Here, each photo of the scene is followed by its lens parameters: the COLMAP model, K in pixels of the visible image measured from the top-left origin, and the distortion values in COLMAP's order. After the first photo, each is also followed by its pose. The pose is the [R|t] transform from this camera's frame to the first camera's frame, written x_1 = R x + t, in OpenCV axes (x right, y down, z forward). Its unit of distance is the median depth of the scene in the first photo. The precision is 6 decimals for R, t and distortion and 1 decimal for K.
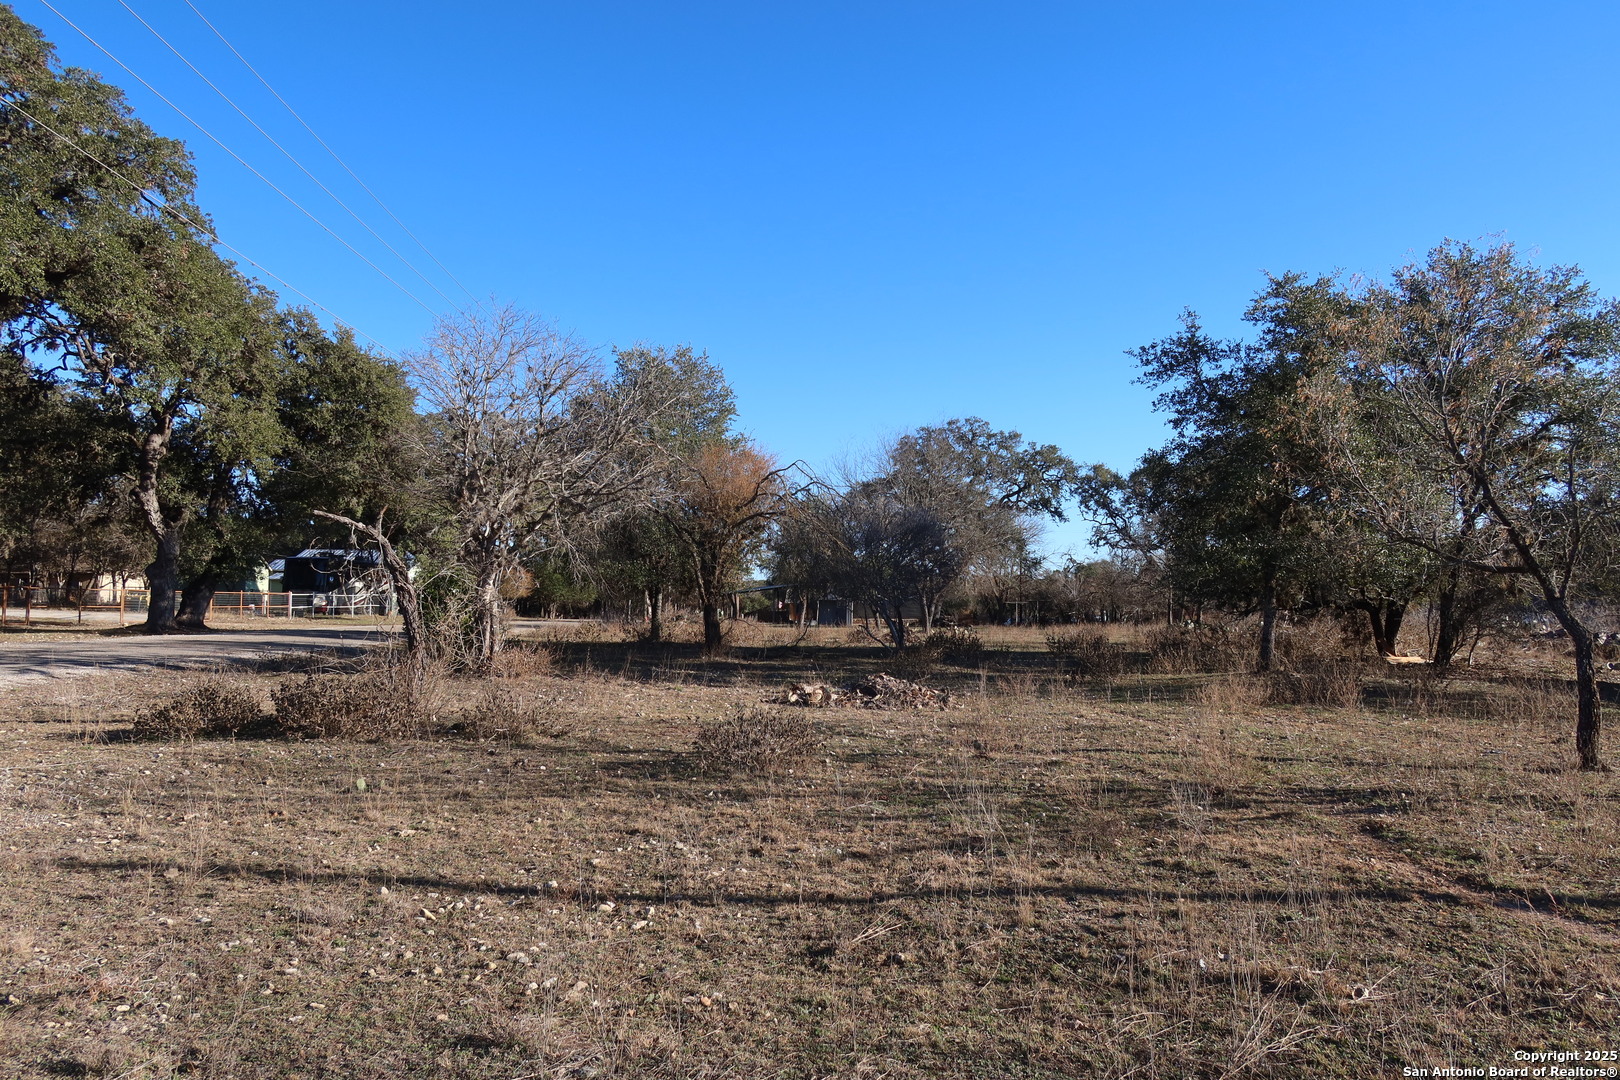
lens RADIAL K [[1169.4, 0, 811.5], [0, 1169.4, 535.6], [0, 0, 1]] dist [-0.008518, 0.006264]
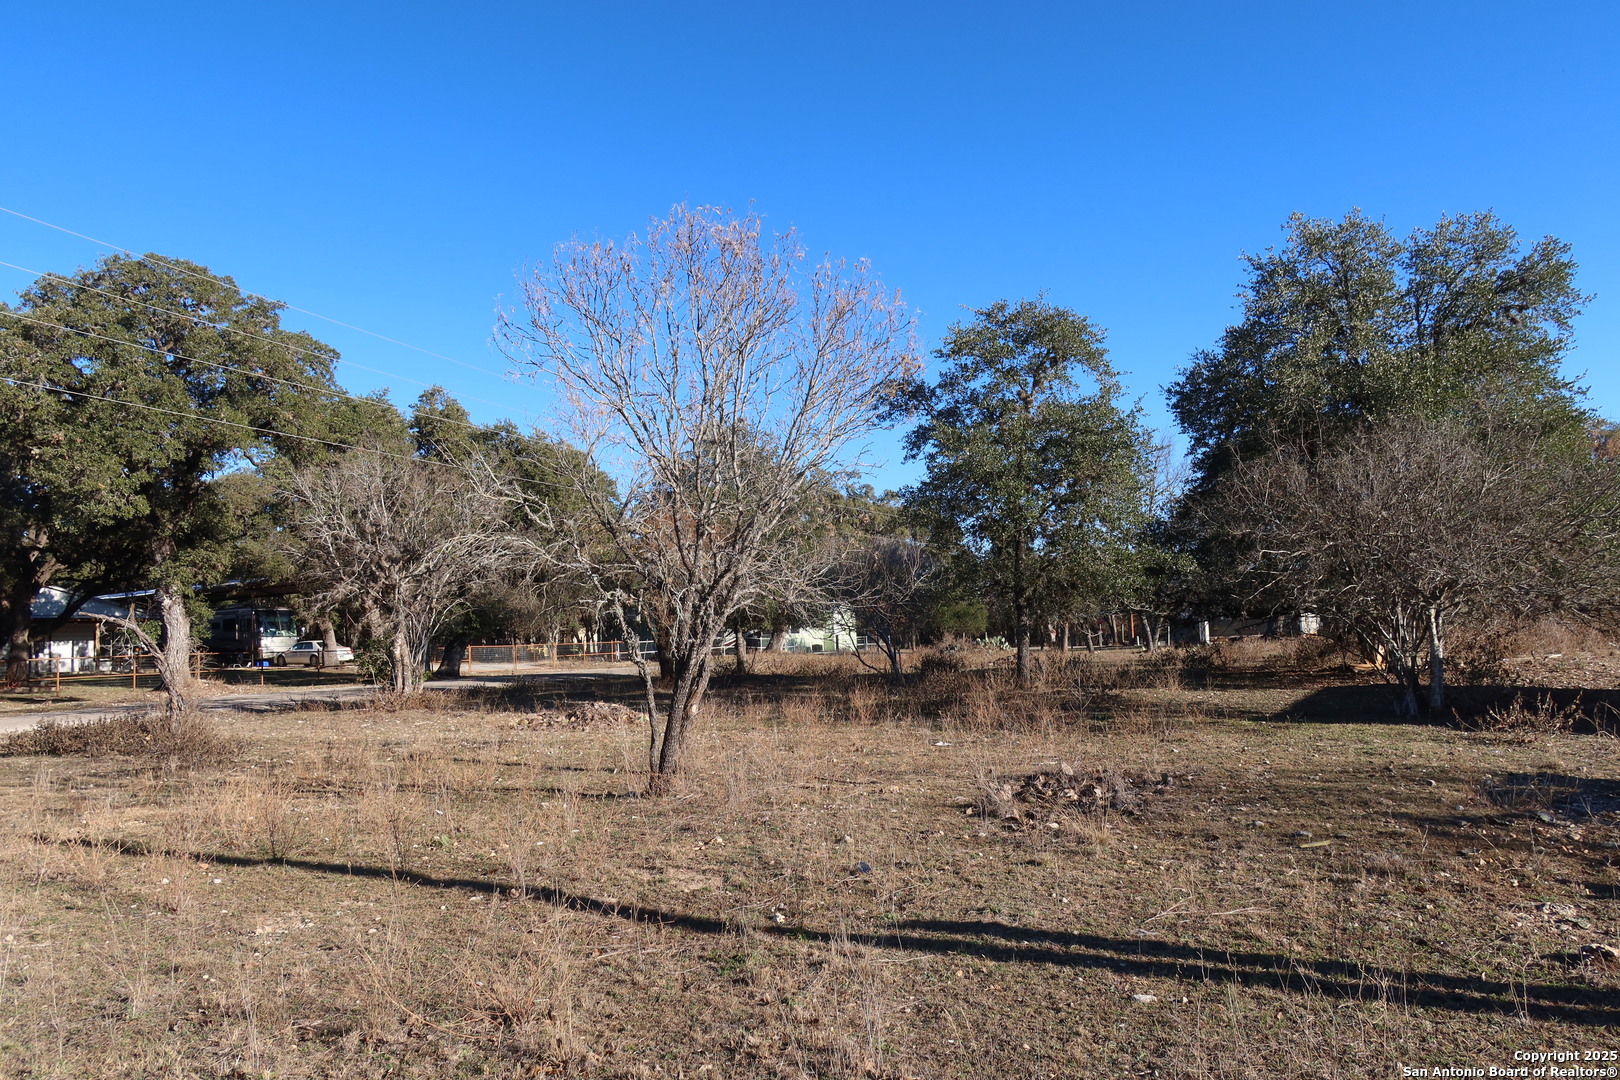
lens RADIAL K [[1169.4, 0, 812.7], [0, 1169.4, 532.9], [0, 0, 1]] dist [-0.008518, 0.006264]
pose [[0.899621, -0.088444, -0.427621, 0.510403], [0.078395, 0.996075, -0.041090, 0.006501], [0.429577, 0.003442, 0.903024, -0.005019]]
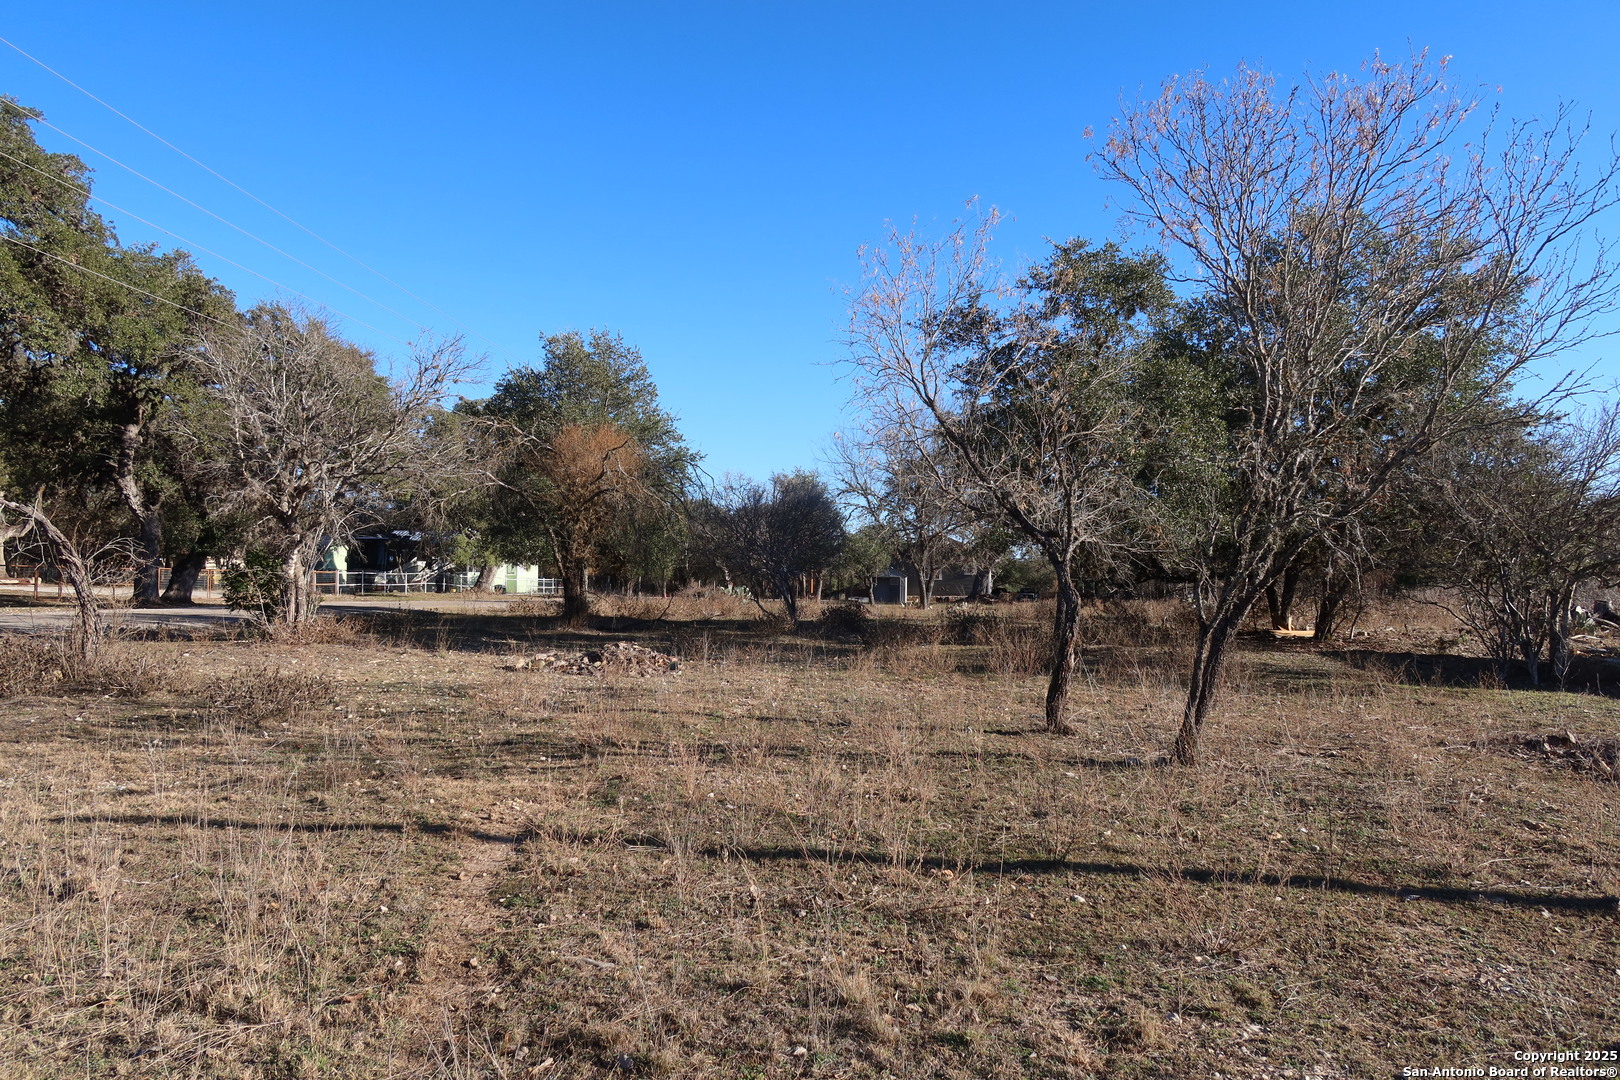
lens RADIAL K [[1169.4, 0, 805.9], [0, 1169.4, 535.4], [0, 0, 1]] dist [-0.008518, 0.006264]
pose [[0.992704, -0.007949, -0.120314, 0.223448], [0.010115, 0.999798, 0.017396, 0.004331], [0.120151, -0.018486, 0.992583, -0.006905]]
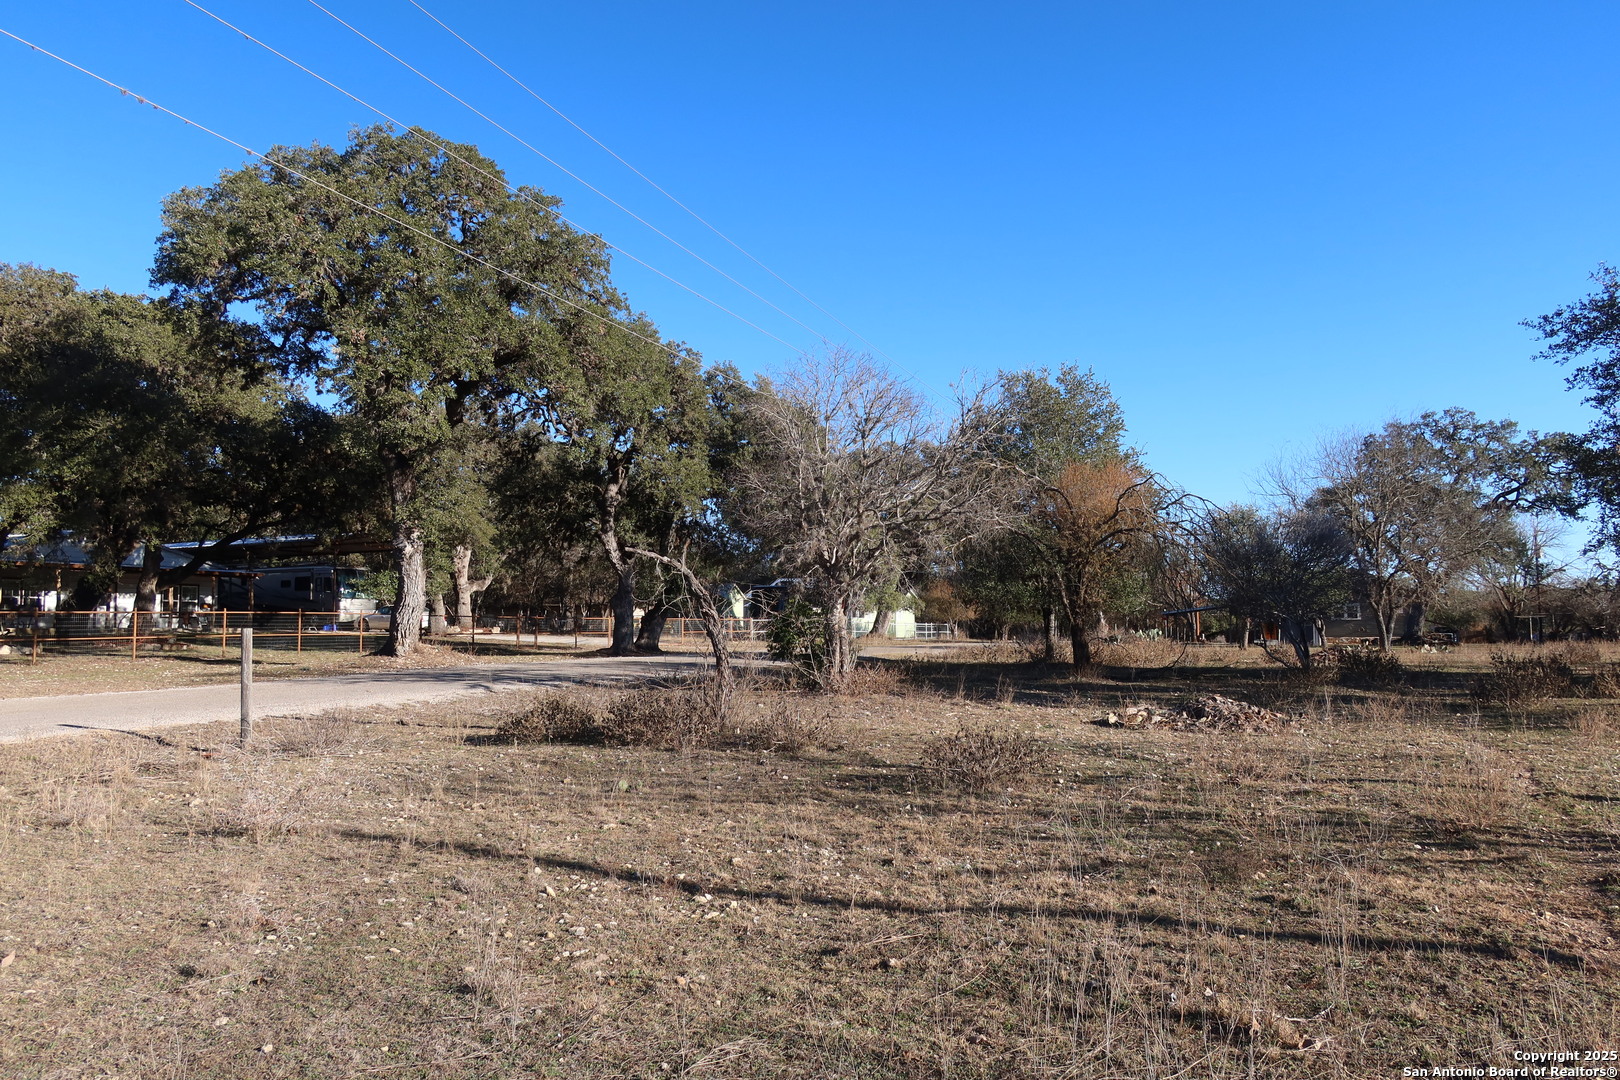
lens RADIAL K [[1169.4, 0, 813.1], [0, 1169.4, 536.2], [0, 0, 1]] dist [-0.008518, 0.006264]
pose [[0.921191, -0.042414, -0.386792, 0.083595], [0.035566, 0.999058, -0.024849, 0.001256], [0.387482, 0.009134, 0.921832, 0.003300]]
